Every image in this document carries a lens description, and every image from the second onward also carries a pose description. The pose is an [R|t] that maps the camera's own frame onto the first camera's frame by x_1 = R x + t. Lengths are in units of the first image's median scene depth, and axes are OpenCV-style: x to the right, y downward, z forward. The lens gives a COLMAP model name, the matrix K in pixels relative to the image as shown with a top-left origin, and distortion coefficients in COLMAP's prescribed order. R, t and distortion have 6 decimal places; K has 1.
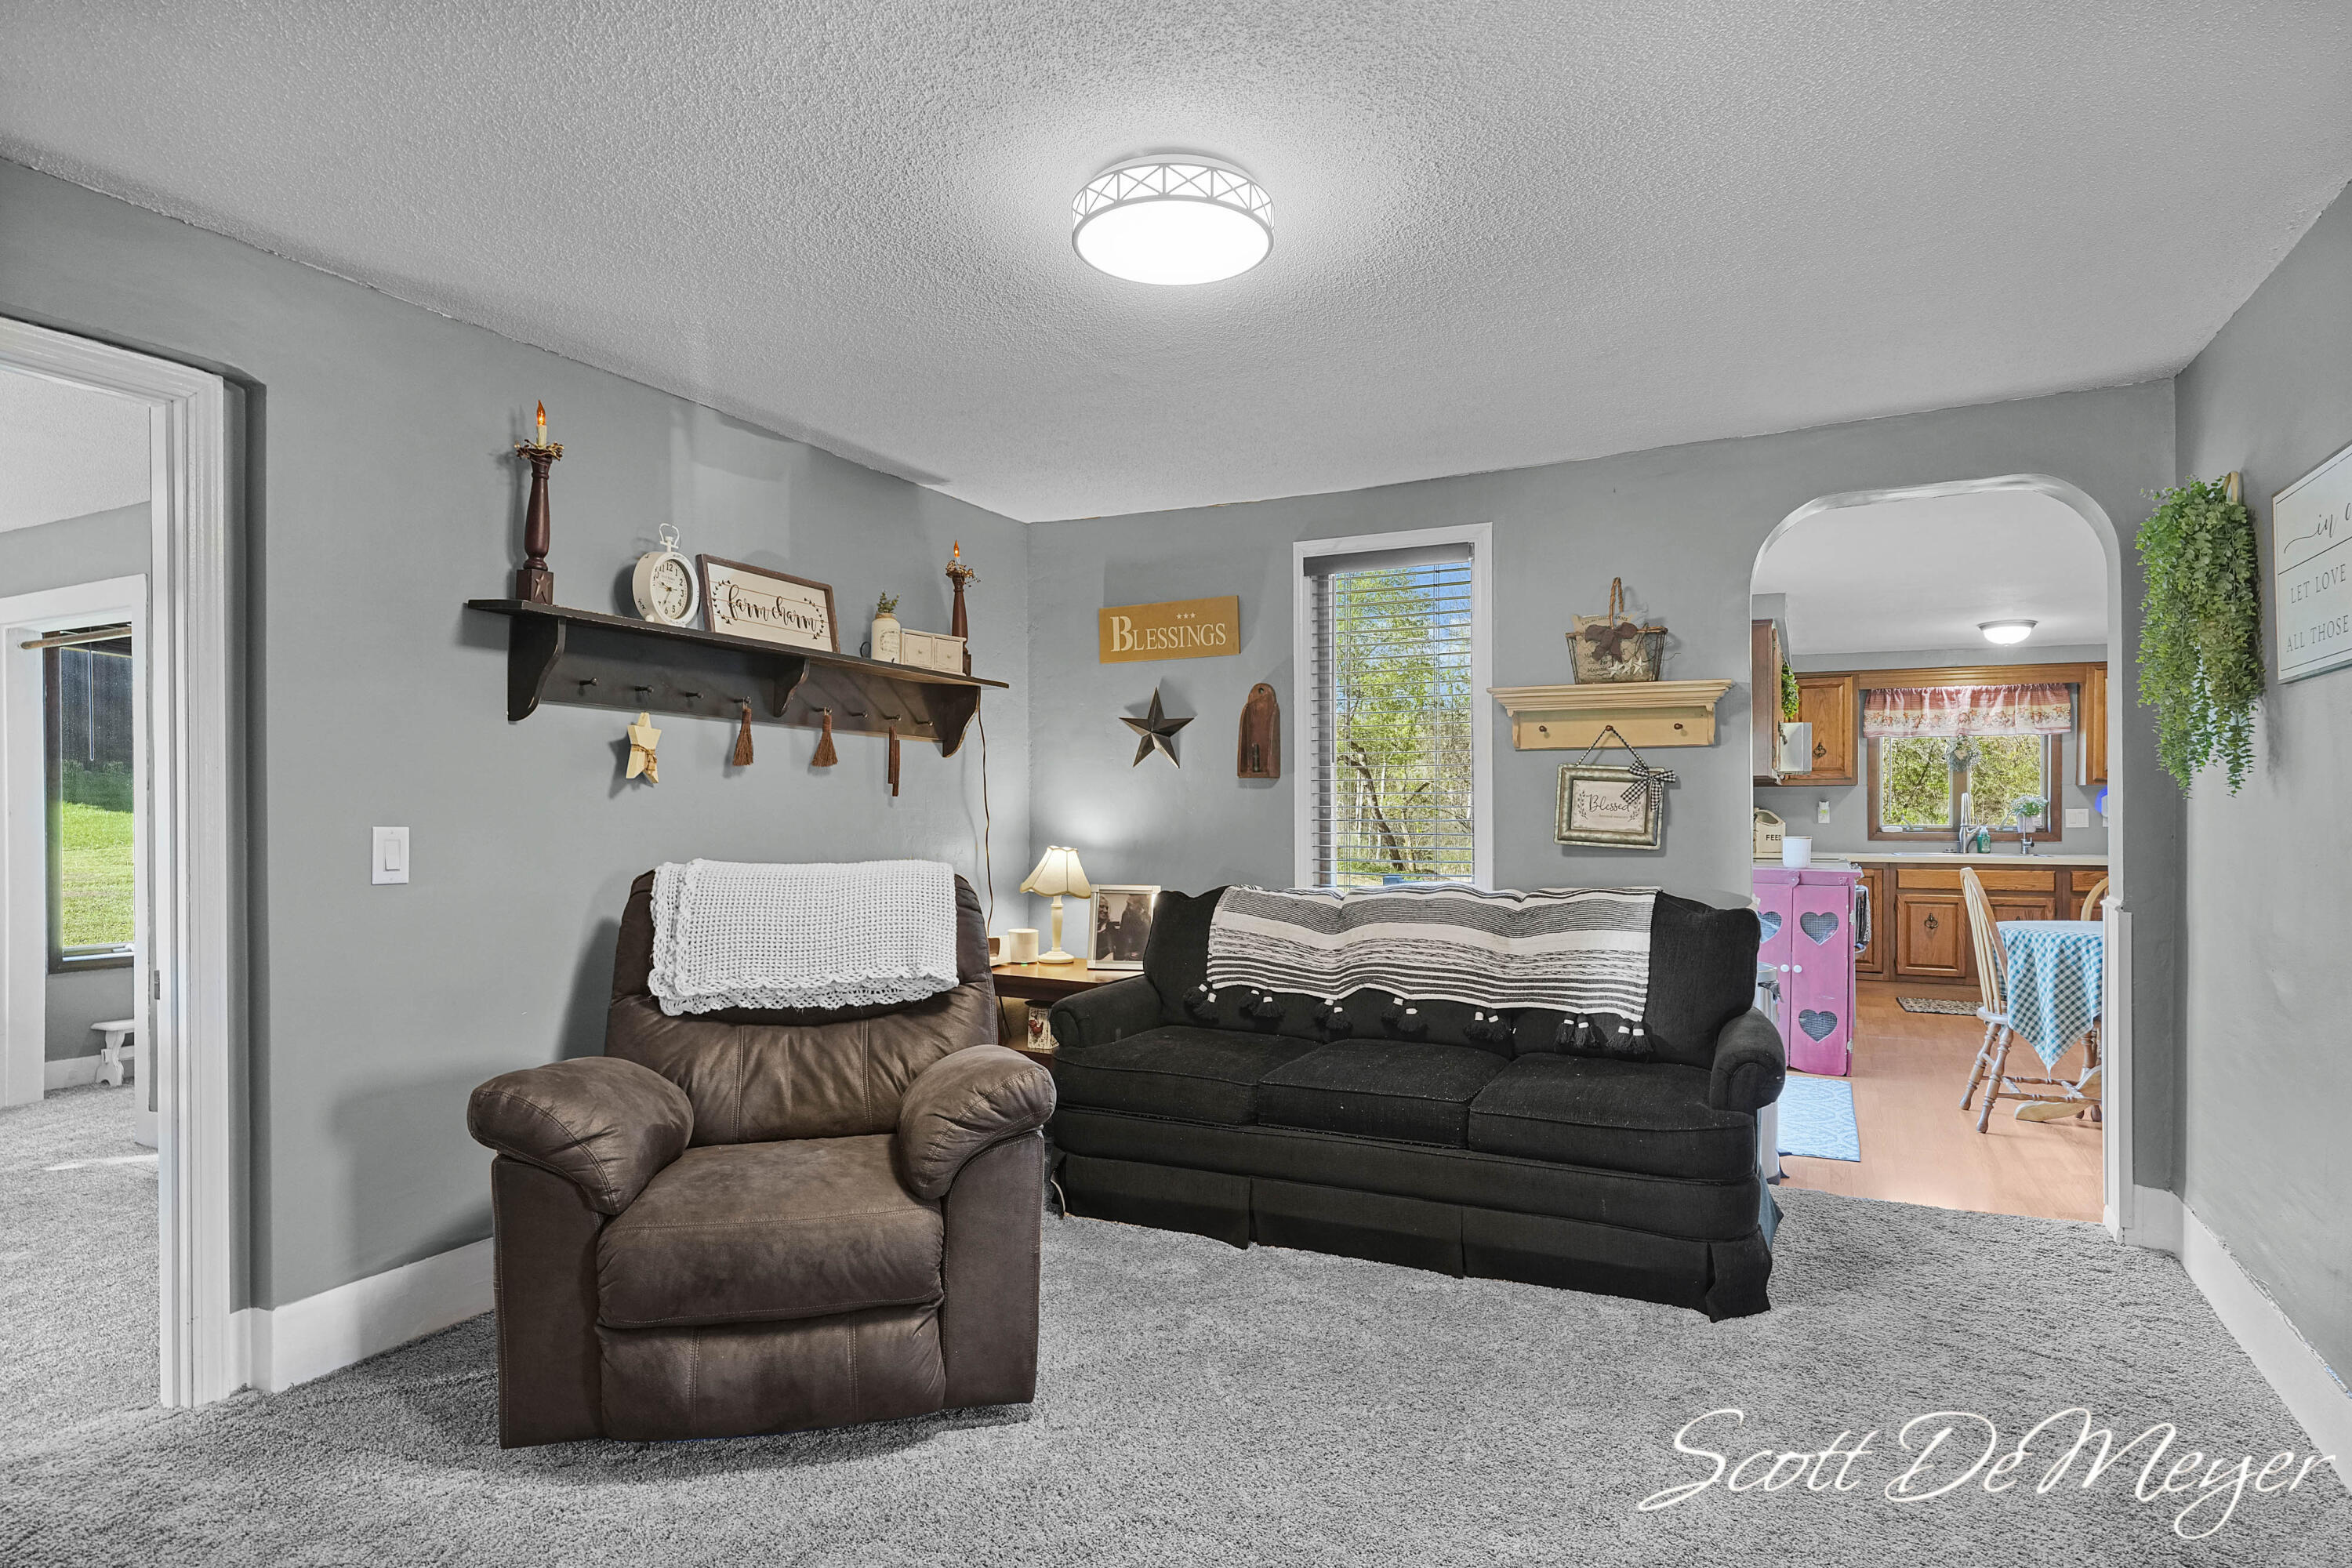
lens RADIAL K [[1262.3, 0, 1183.1], [0, 1262.3, 814.7], [0, 0, 1]] dist [0.002157, 0.000632]
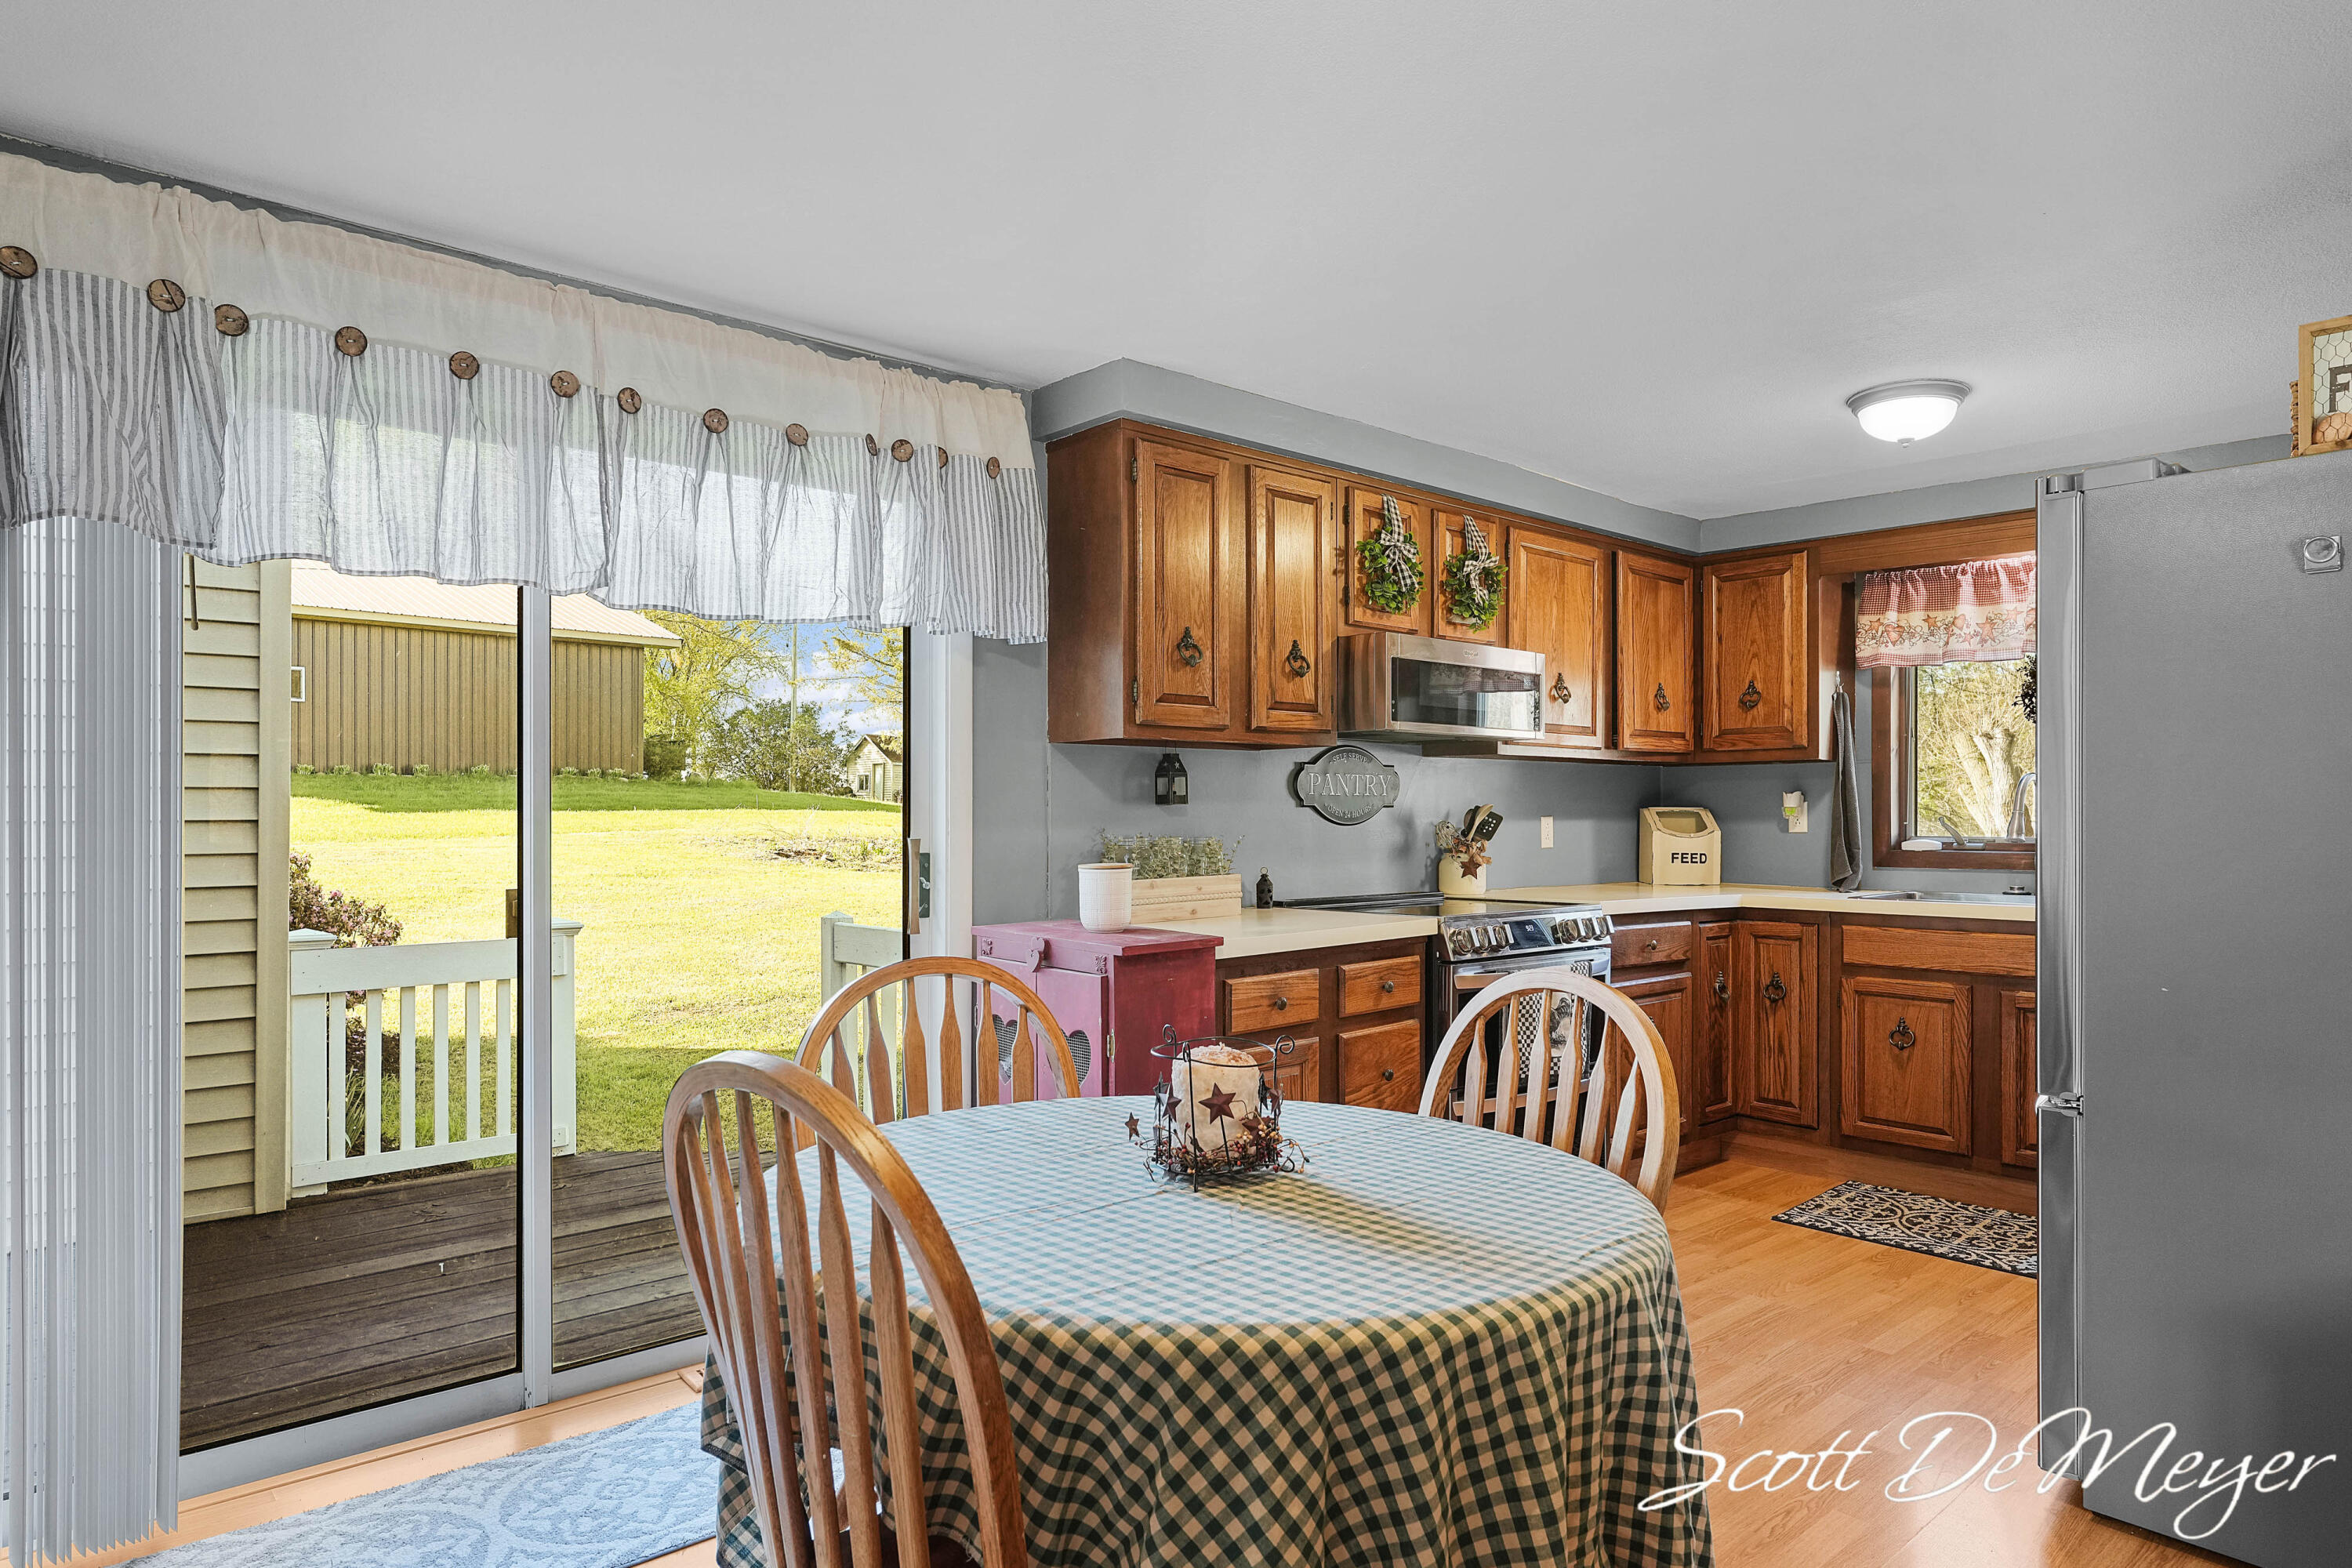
lens RADIAL K [[1381.5, 0, 1169.5], [0, 1381.5, 813.5], [0, 0, 1]] dist [-0.000576, -0.001533]
pose [[0.925170, 0.000086, -0.379553, 0.513023], [0.000104, 1.000000, 0.000481, -0.001632], [0.379553, -0.000484, 0.925170, 0.379638]]
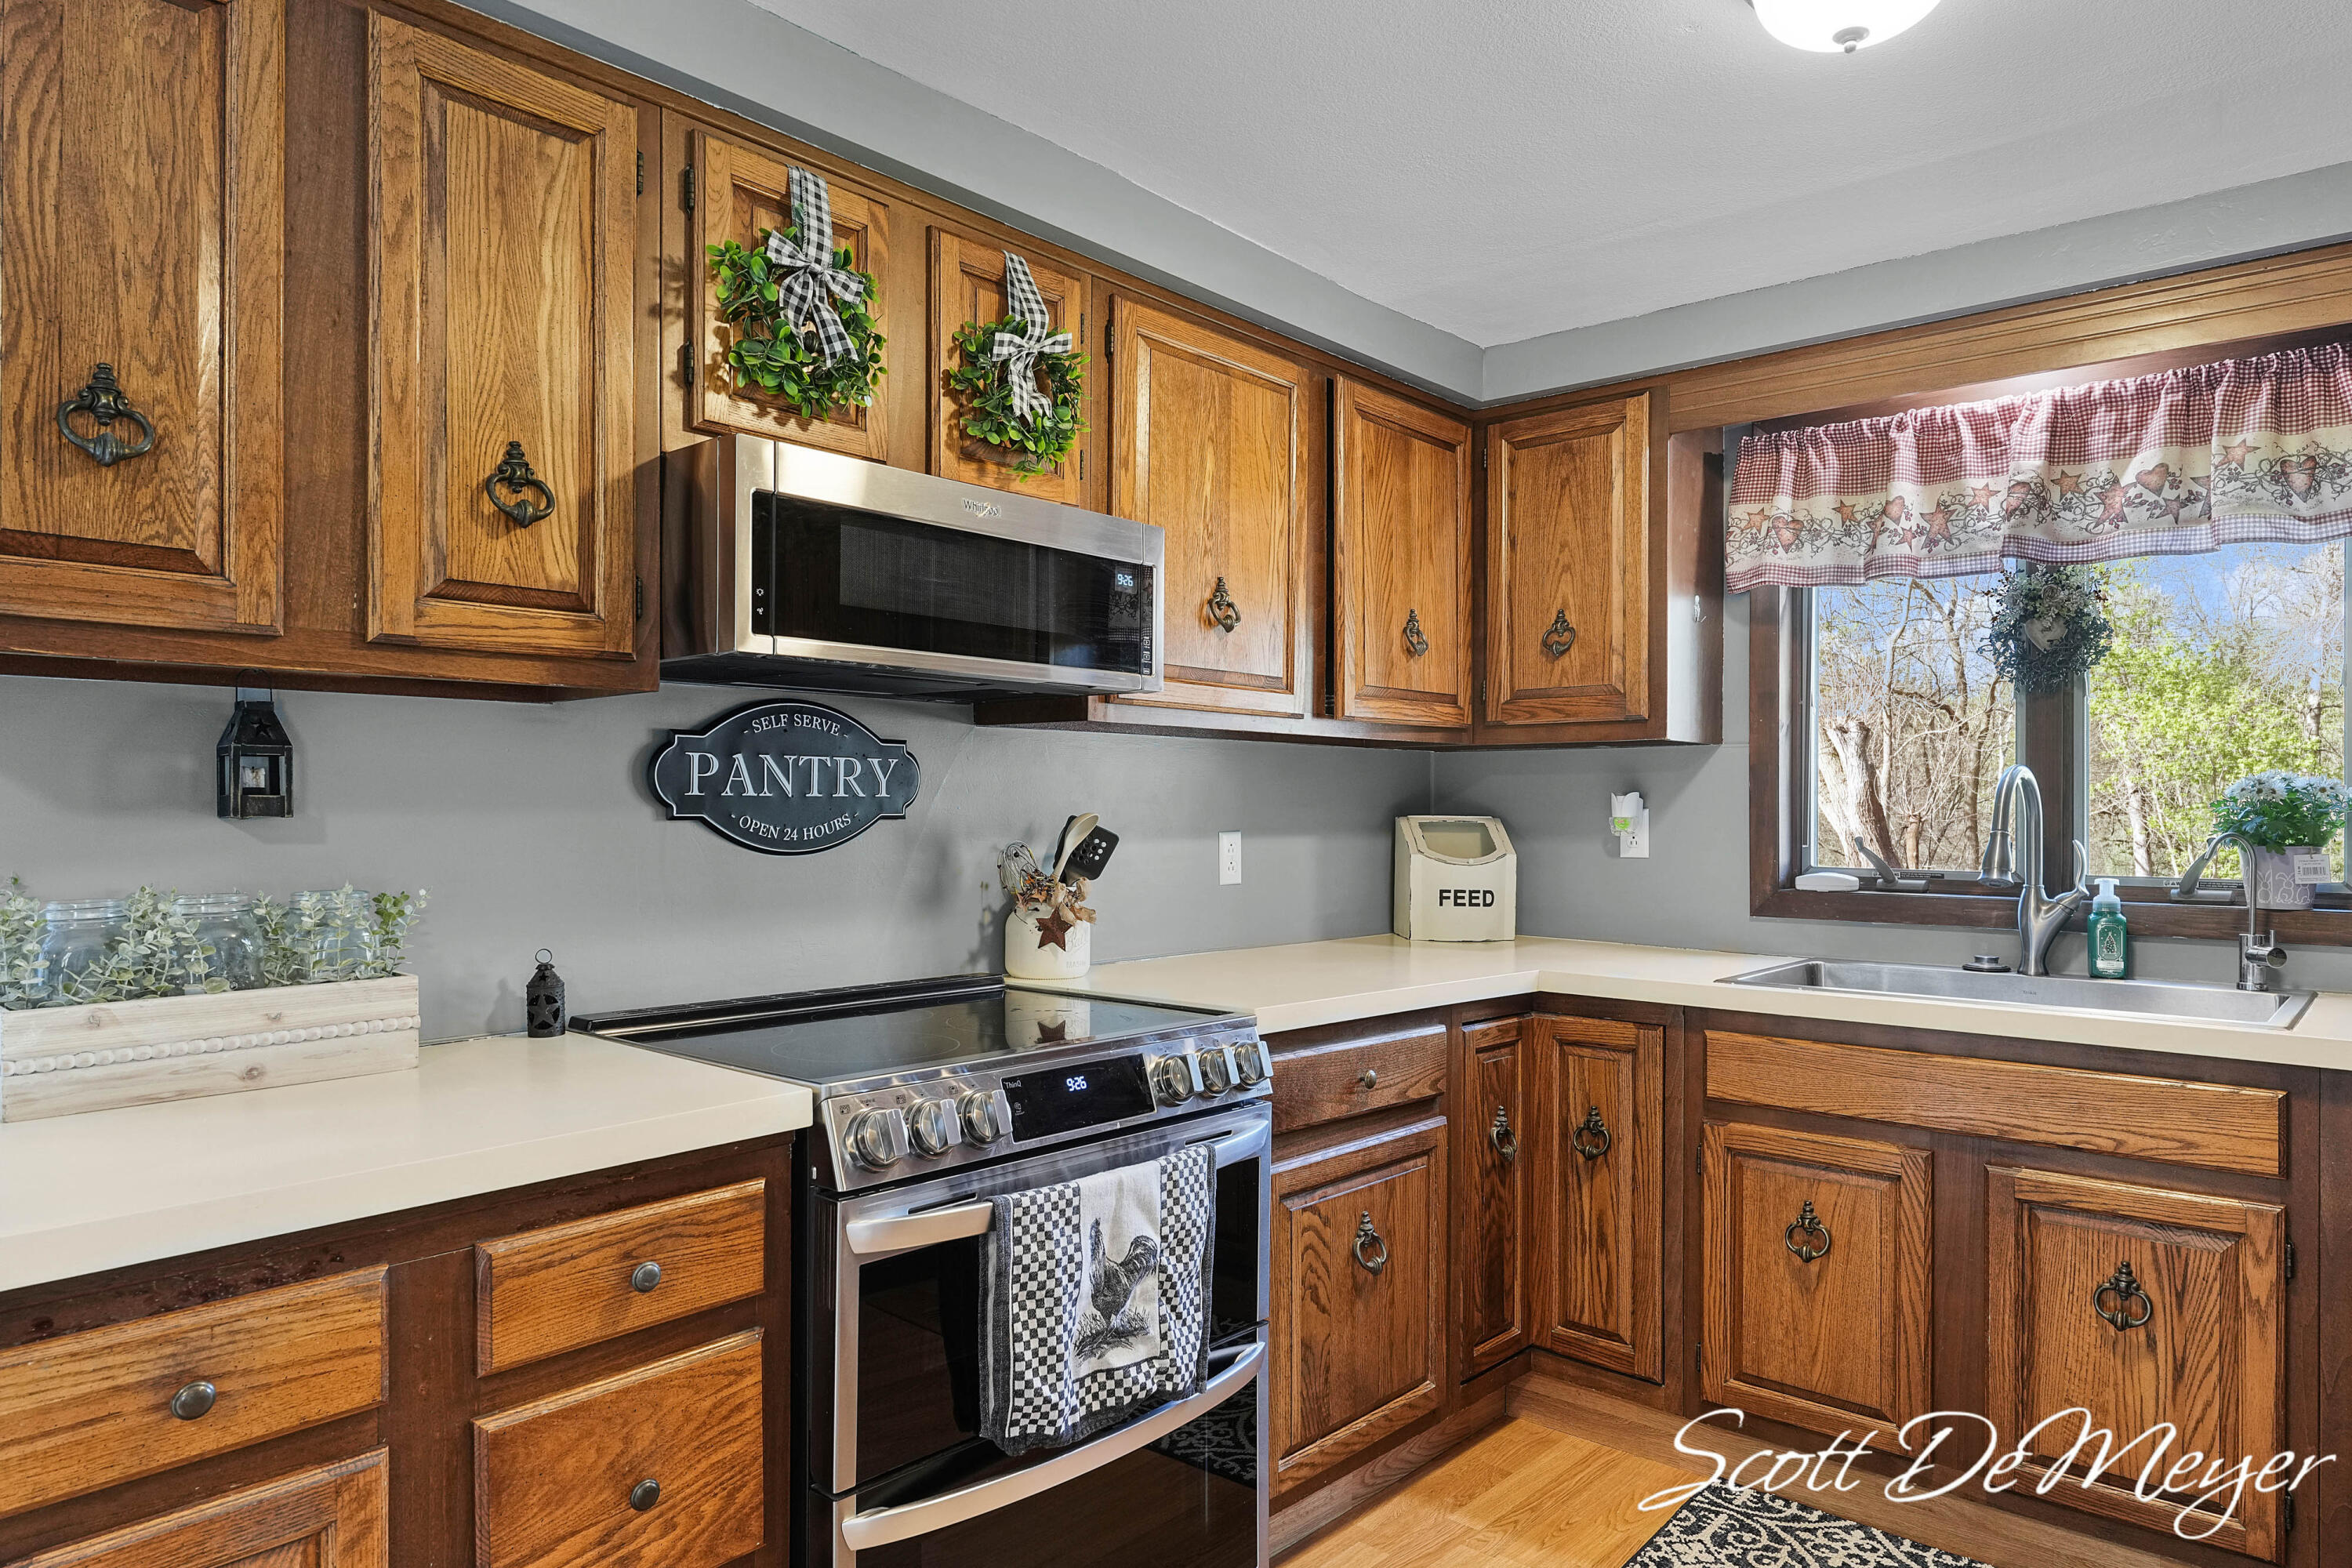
lens RADIAL K [[1432.9, 0, 1176.6], [0, 1432.9, 800.8], [0, 0, 1]] dist [0.000397, 0.000176]
pose [[0.961284, 0.003954, -0.275530, 0.526042], [-0.005165, 0.999980, -0.003671, -0.006734], [0.275510, 0.004952, 0.961285, 0.639265]]
